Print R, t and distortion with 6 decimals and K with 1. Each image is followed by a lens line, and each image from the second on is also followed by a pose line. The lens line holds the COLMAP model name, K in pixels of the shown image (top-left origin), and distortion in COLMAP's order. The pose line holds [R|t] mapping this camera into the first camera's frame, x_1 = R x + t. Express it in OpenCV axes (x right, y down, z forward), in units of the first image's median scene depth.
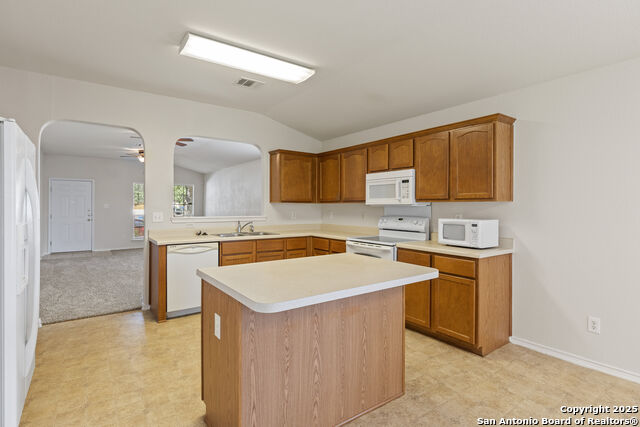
lens RADIAL K [[329.8, 0, 321.6], [0, 329.8, 206.1], [0, 0, 1]] dist [-0.000102, 0.000097]
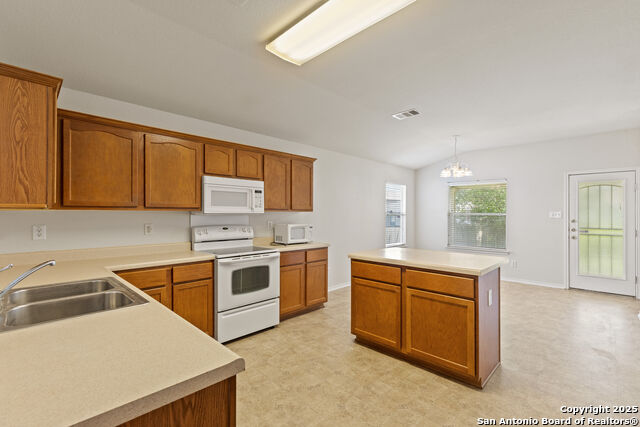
lens RADIAL K [[288.0, 0, 323.8], [0, 288.0, 212.9], [0, 0, 1]] dist [0.001200, 0.000392]
pose [[-0.171984, 0.003997, 0.985092, -0.689035], [-0.000791, 0.999991, -0.004195, -0.002692], [-0.985099, -0.001500, -0.171980, 0.930638]]
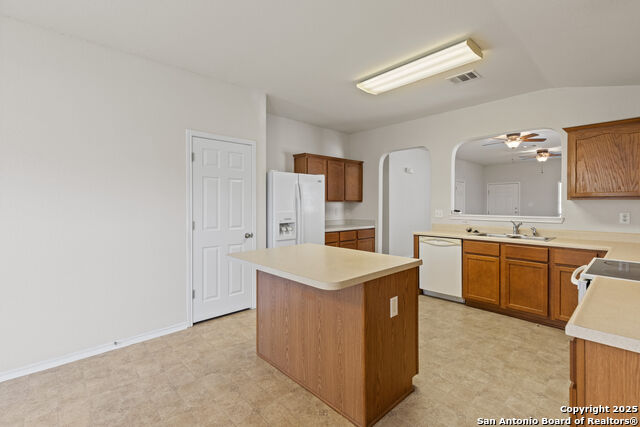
lens RADIAL K [[294.9, 0, 322.3], [0, 294.9, 201.7], [0, 0, 1]] dist [0.012775, 0.000270]
pose [[0.130792, -0.007405, -0.991382, 0.582554], [-0.003436, 0.999963, -0.007922, 0.000091], [0.991404, 0.004442, 0.130762, 0.473874]]
